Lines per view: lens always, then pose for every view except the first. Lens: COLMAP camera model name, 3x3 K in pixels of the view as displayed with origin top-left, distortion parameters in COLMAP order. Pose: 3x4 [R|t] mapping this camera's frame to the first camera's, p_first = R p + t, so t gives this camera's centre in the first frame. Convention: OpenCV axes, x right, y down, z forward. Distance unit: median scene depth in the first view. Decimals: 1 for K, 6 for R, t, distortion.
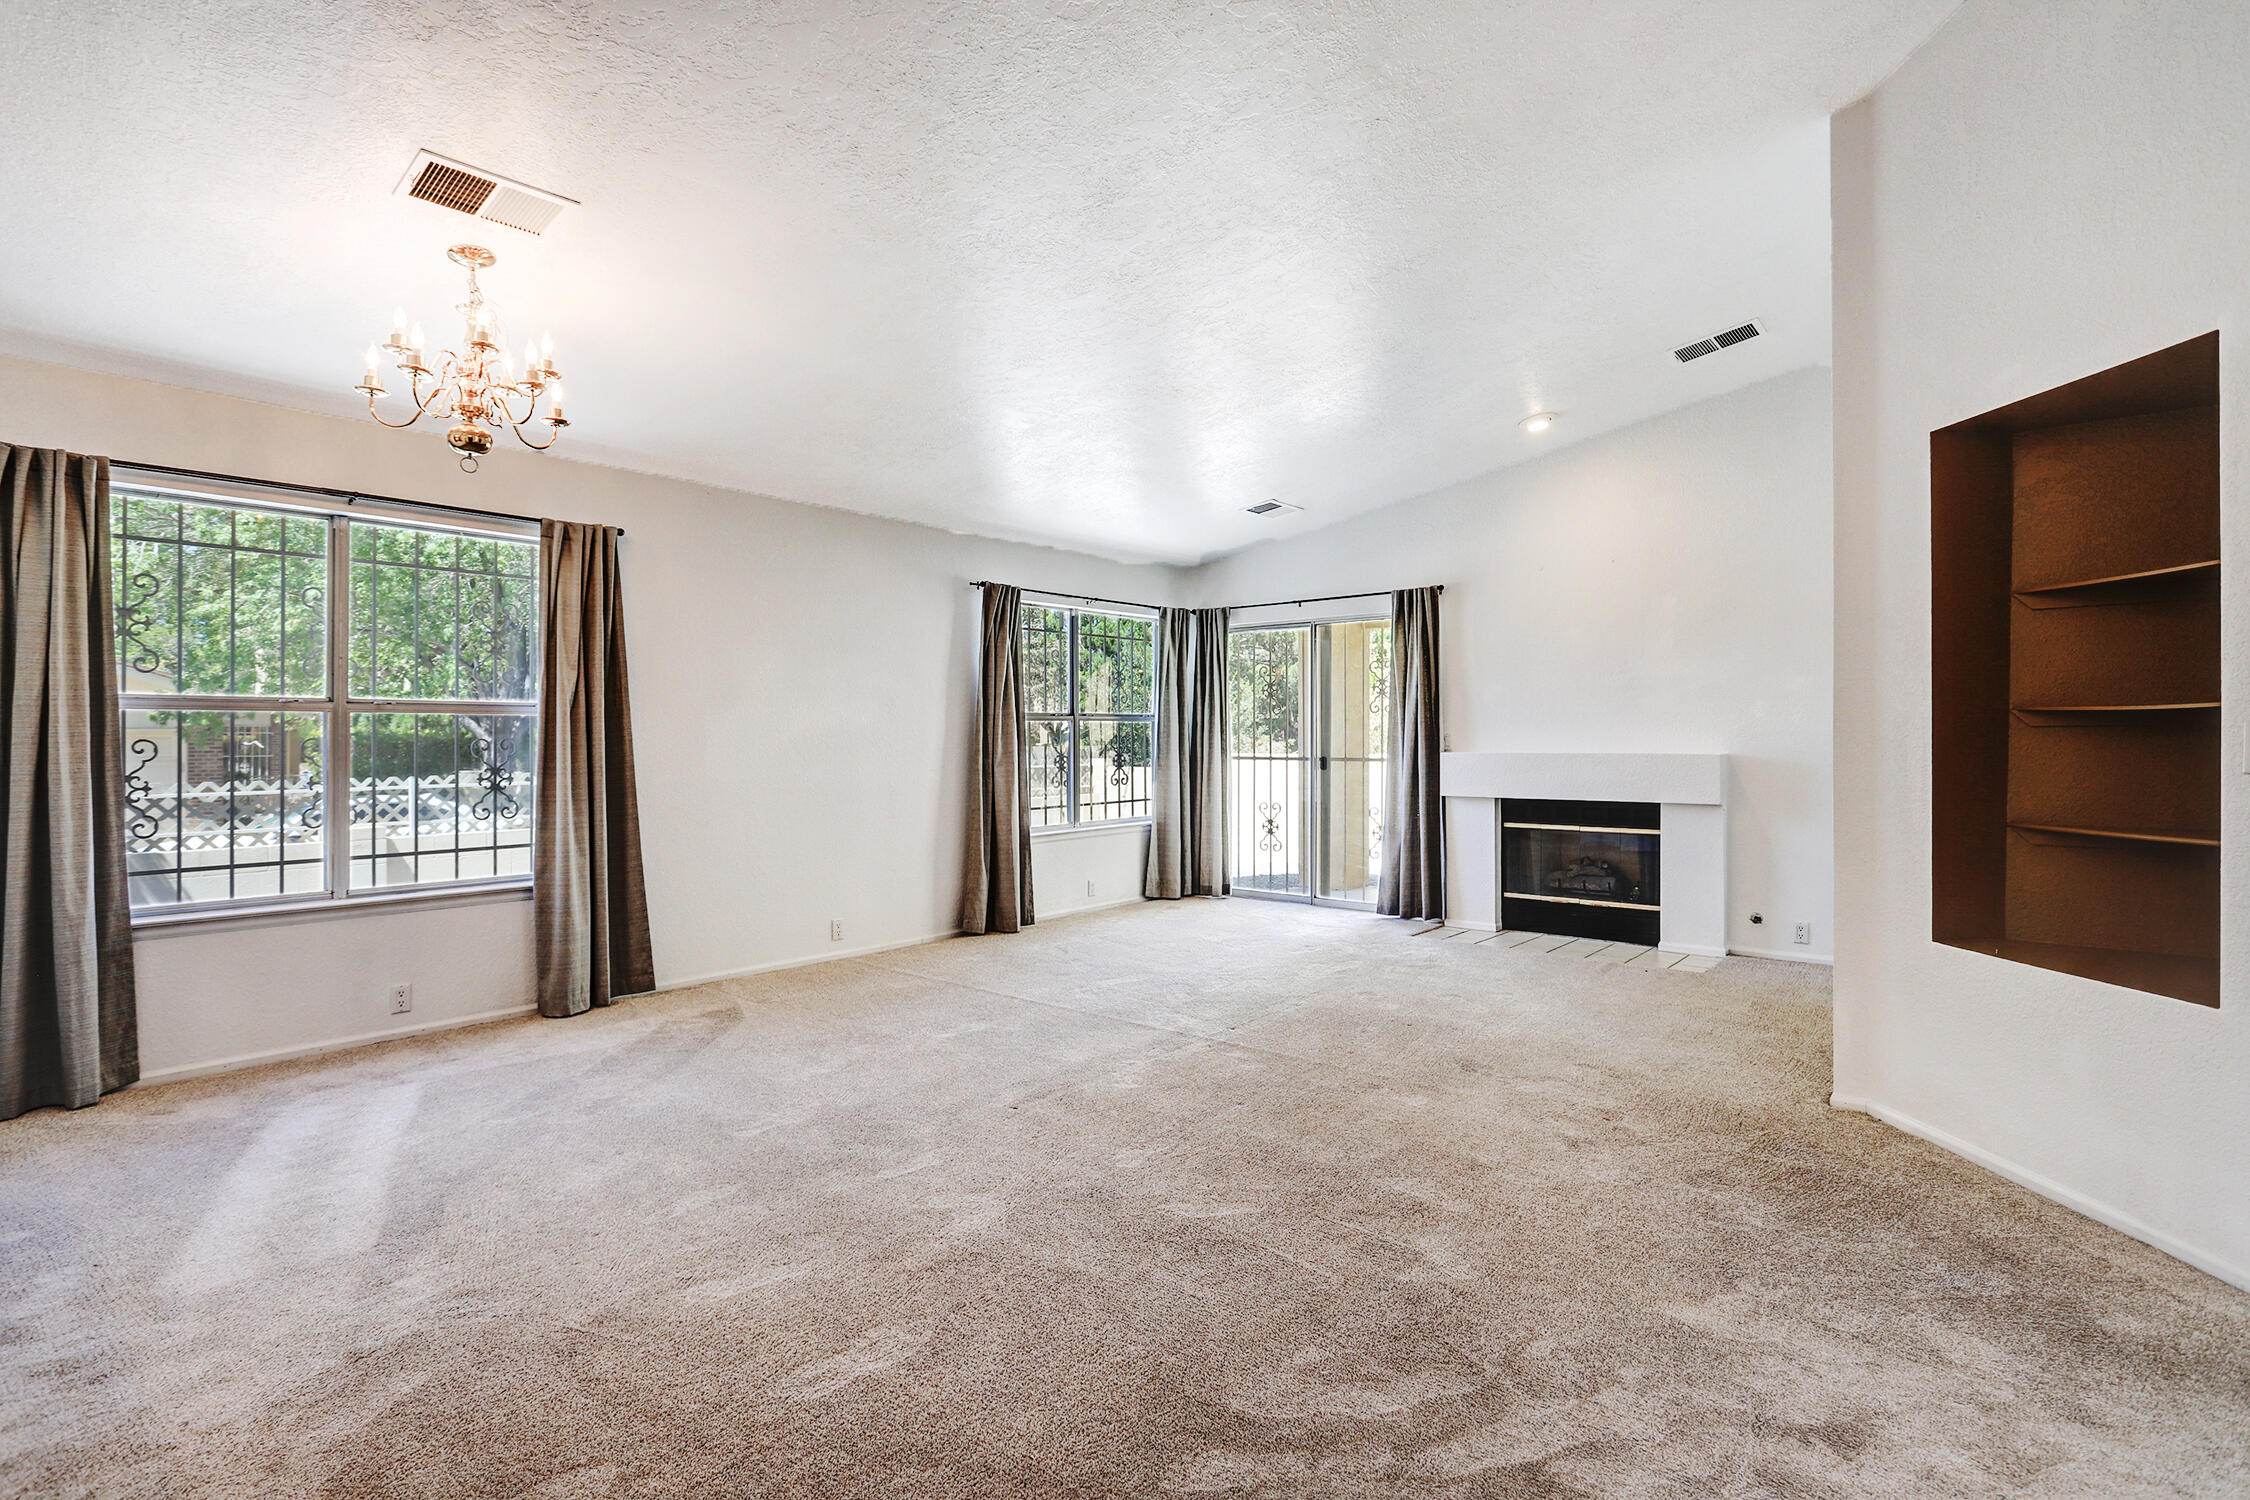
lens RADIAL K [[1086.5, 0, 1142.3], [0, 1086.5, 739.4], [0, 0, 1]] dist [-0.011406, 0.000881]
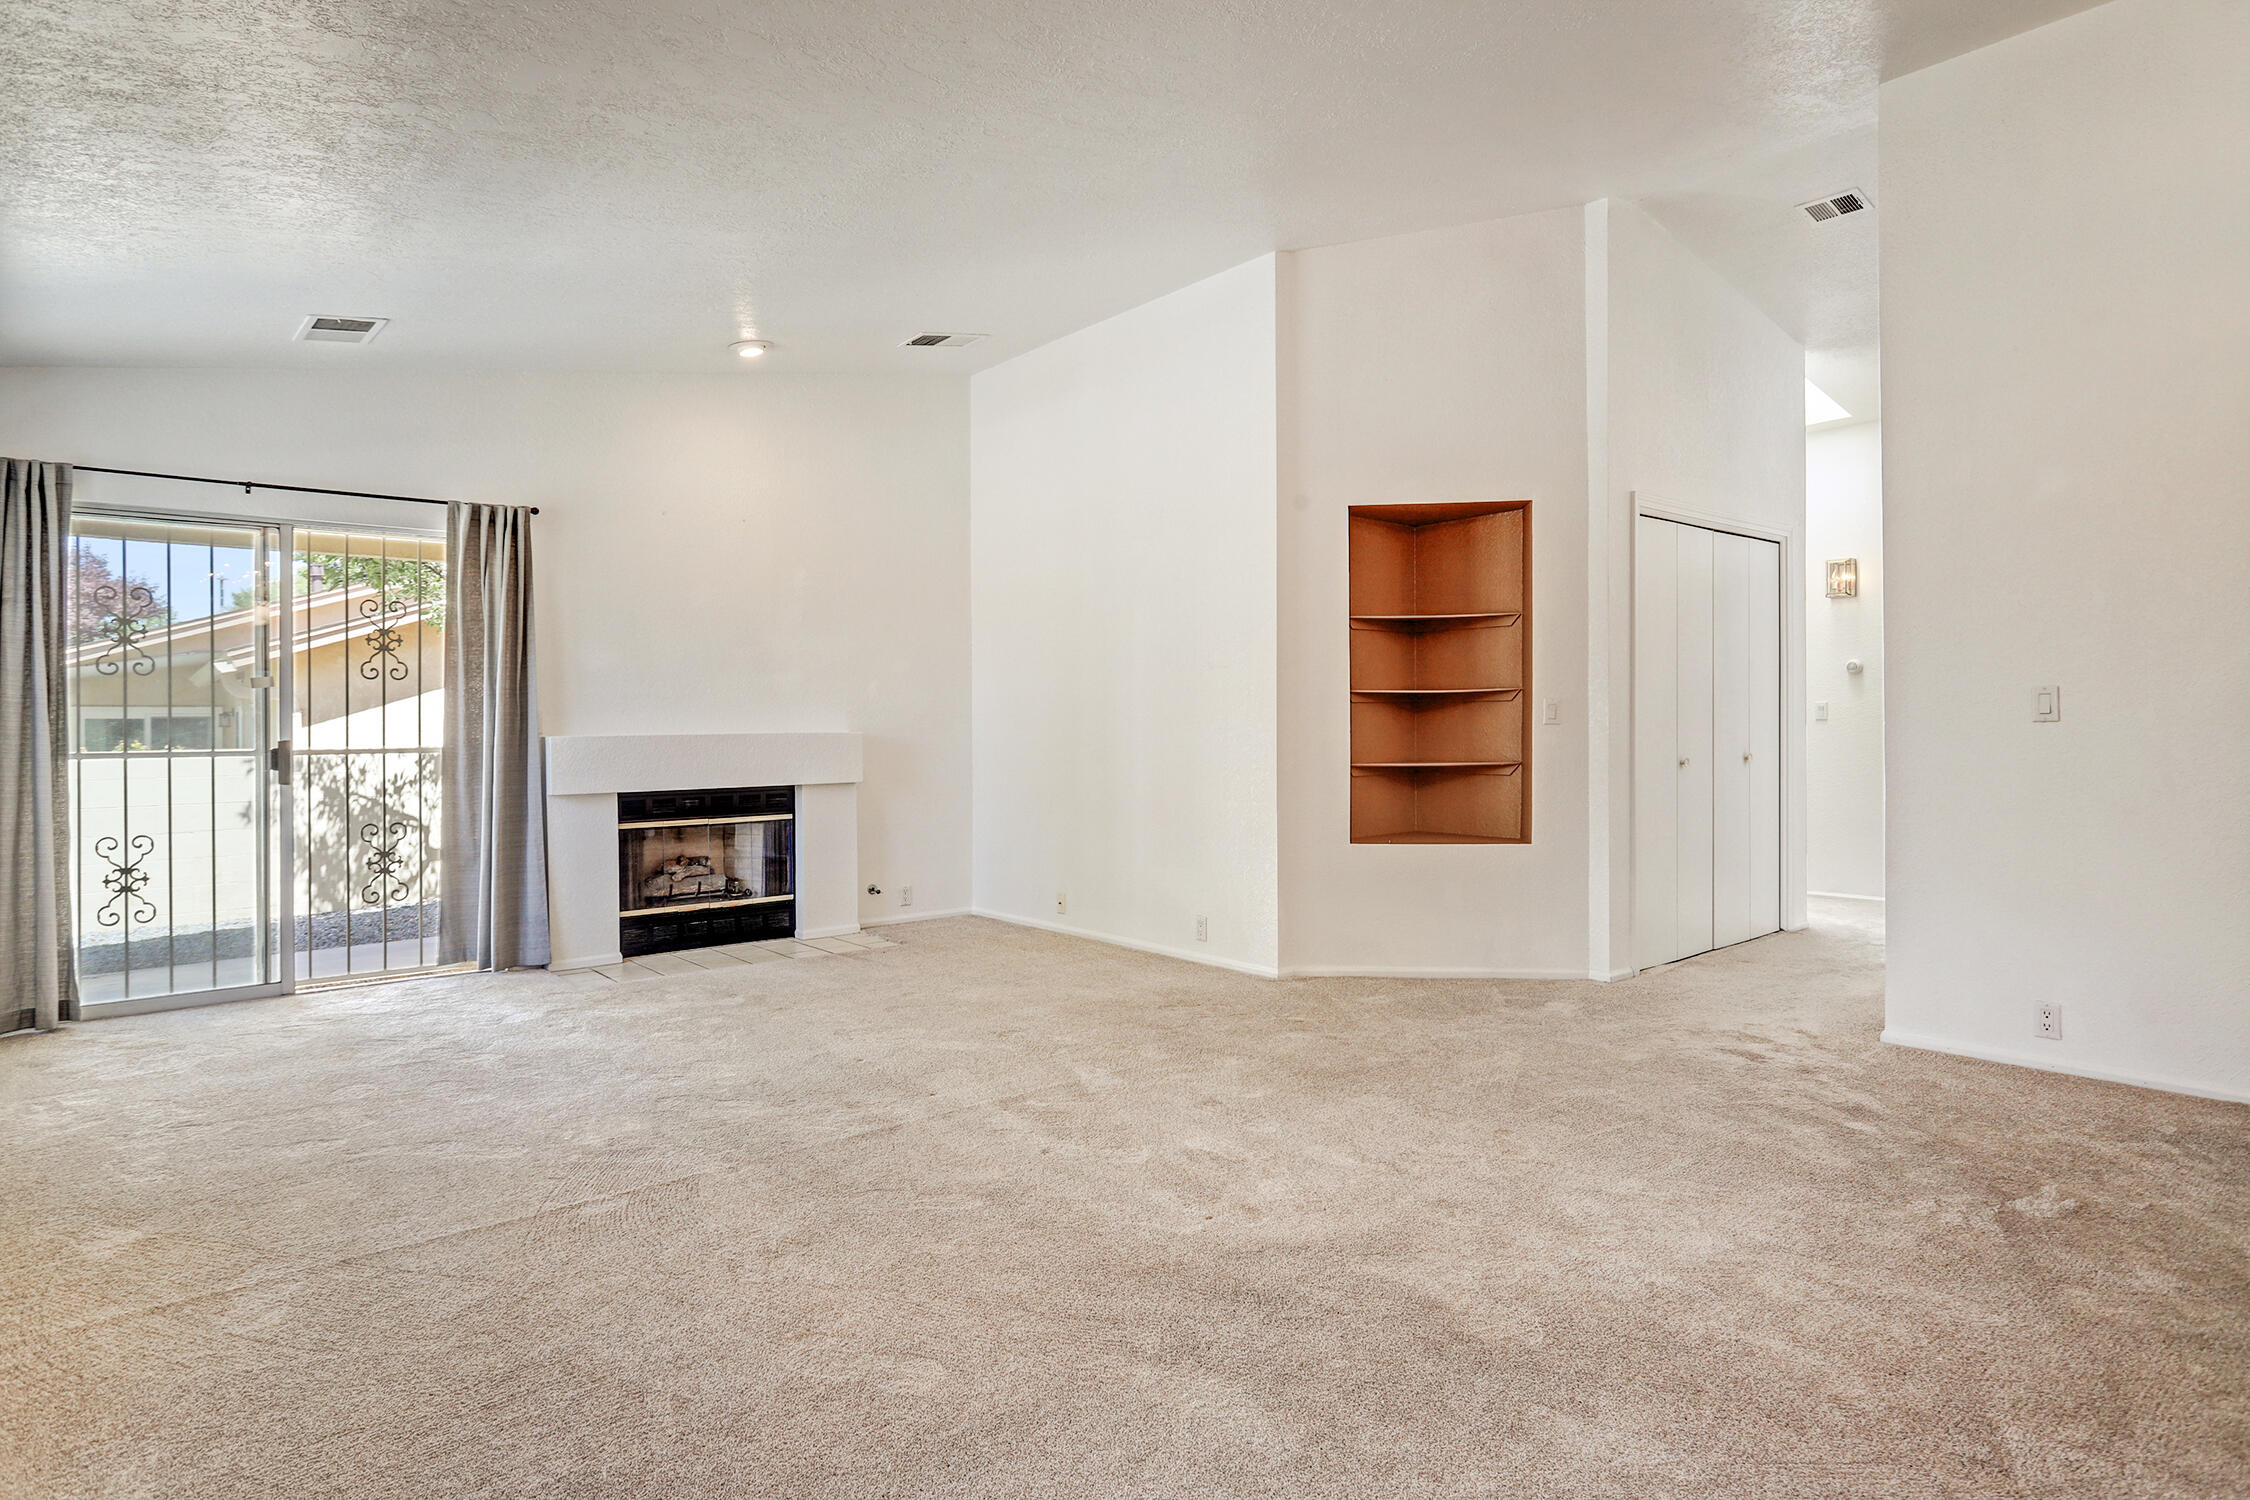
lens RADIAL K [[1210.4, 0, 1125.0], [0, 1210.4, 750.0], [0, 0, 1]] dist [-0.015031, 0.000151]
pose [[0.176246, -0.017747, 0.984186, -0.533299], [0.009301, 0.999823, 0.016363, 0.013306], [-0.984302, 0.006270, 0.176380, 0.544784]]
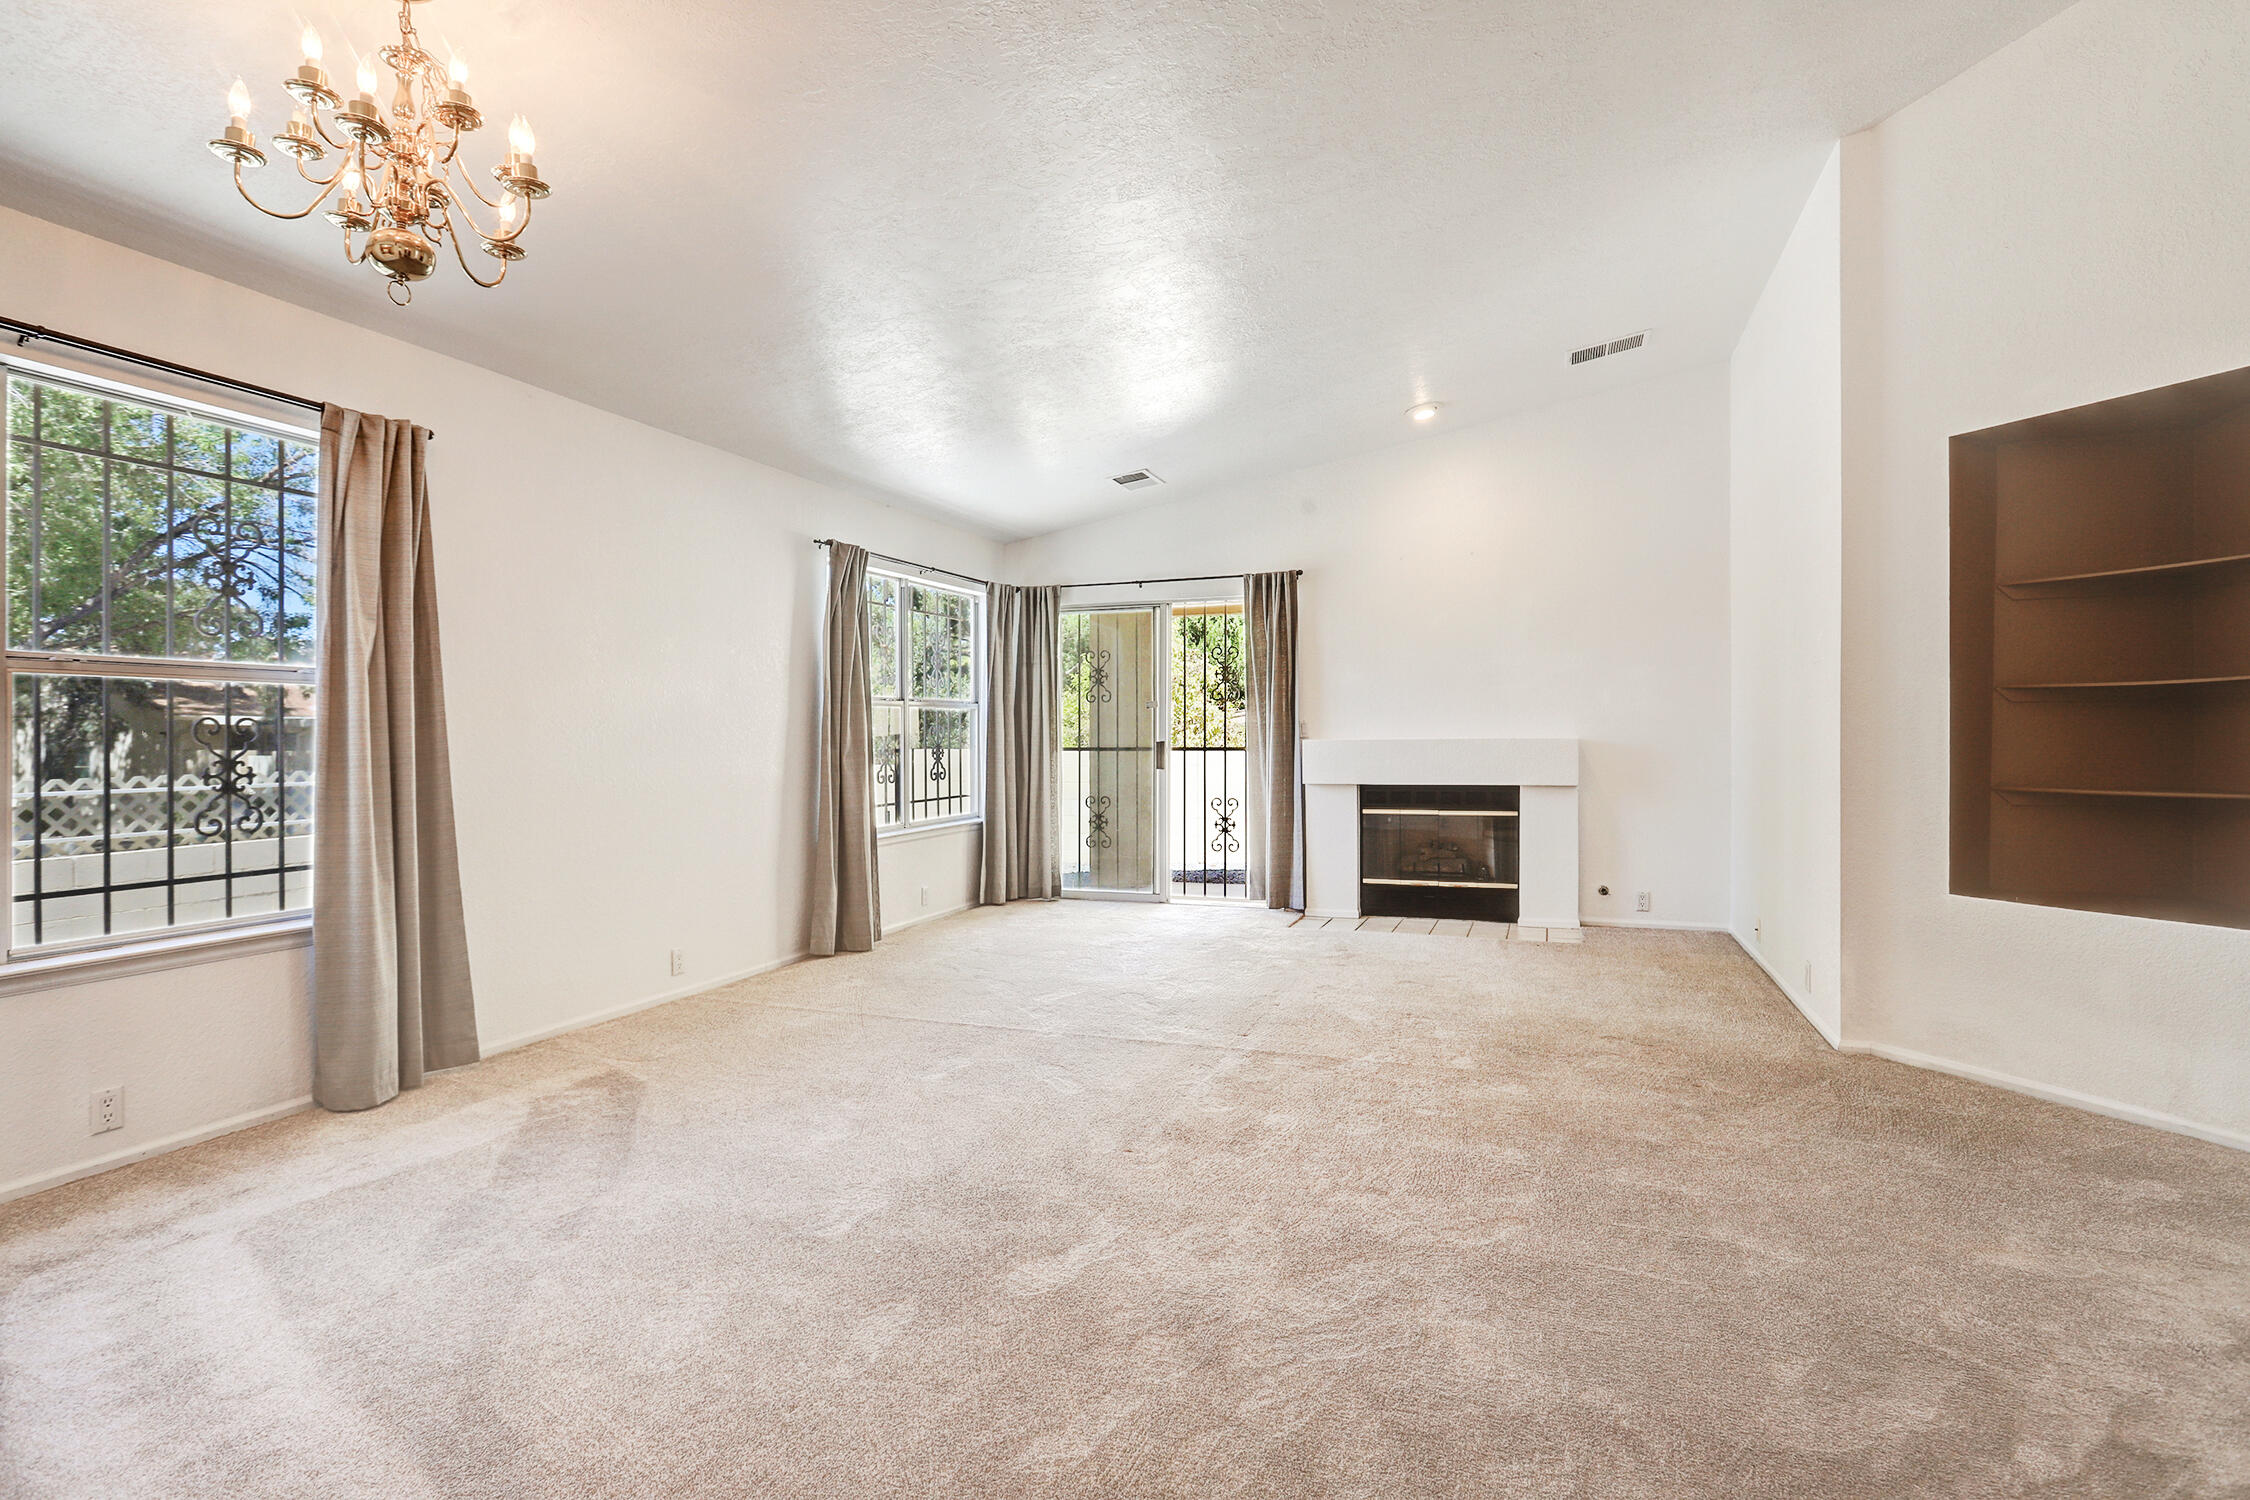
lens RADIAL K [[1116.8, 0, 1146.2], [0, 1116.8, 738.1], [0, 0, 1]] dist [-0.014206, 0.005483]
pose [[0.939771, -0.003723, 0.341785, -0.237878], [0.004271, 0.999991, -0.000850, 0.012640], [-0.341779, 0.002259, 0.939778, 0.110639]]
